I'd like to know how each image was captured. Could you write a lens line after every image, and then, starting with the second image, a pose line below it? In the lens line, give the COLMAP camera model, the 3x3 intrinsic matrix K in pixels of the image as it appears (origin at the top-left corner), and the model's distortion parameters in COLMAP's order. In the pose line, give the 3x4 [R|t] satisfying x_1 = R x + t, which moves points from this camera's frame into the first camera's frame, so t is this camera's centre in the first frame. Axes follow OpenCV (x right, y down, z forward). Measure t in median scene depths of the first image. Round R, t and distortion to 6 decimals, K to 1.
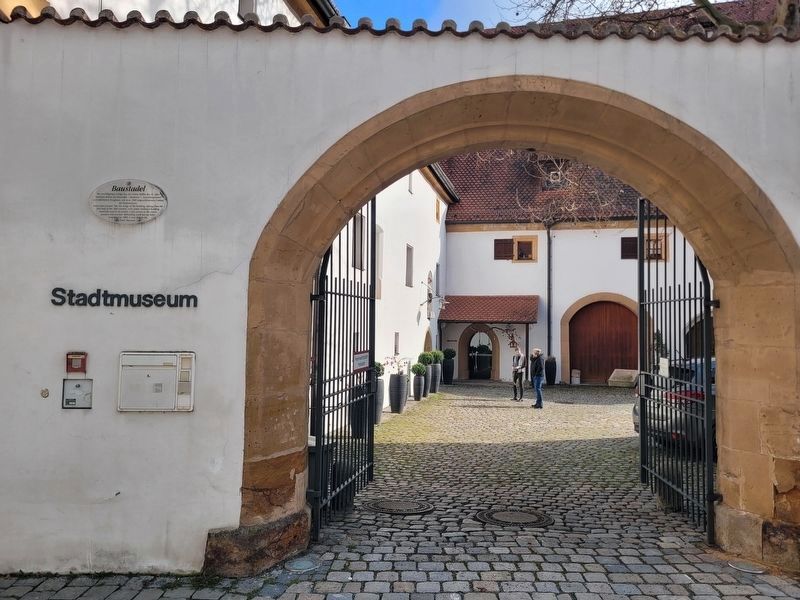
lens RADIAL K [[591.3, 0, 400.0], [0, 591.3, 300.0], [0, 0, 1]] dist [0.002022, -0.000654]
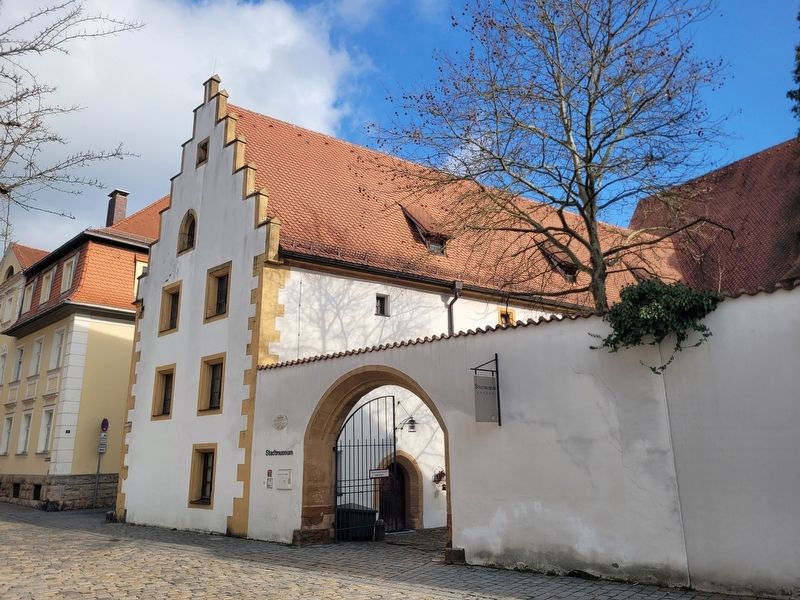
lens RADIAL K [[591.3, 0, 400.0], [0, 591.3, 300.0], [0, 0, 1]] dist [0.002022, -0.000654]
pose [[0.727563, -0.198315, -0.656752, 2.282508], [0.060919, 0.972202, -0.226082, -0.041956], [0.683331, 0.124480, 0.719419, -0.961941]]
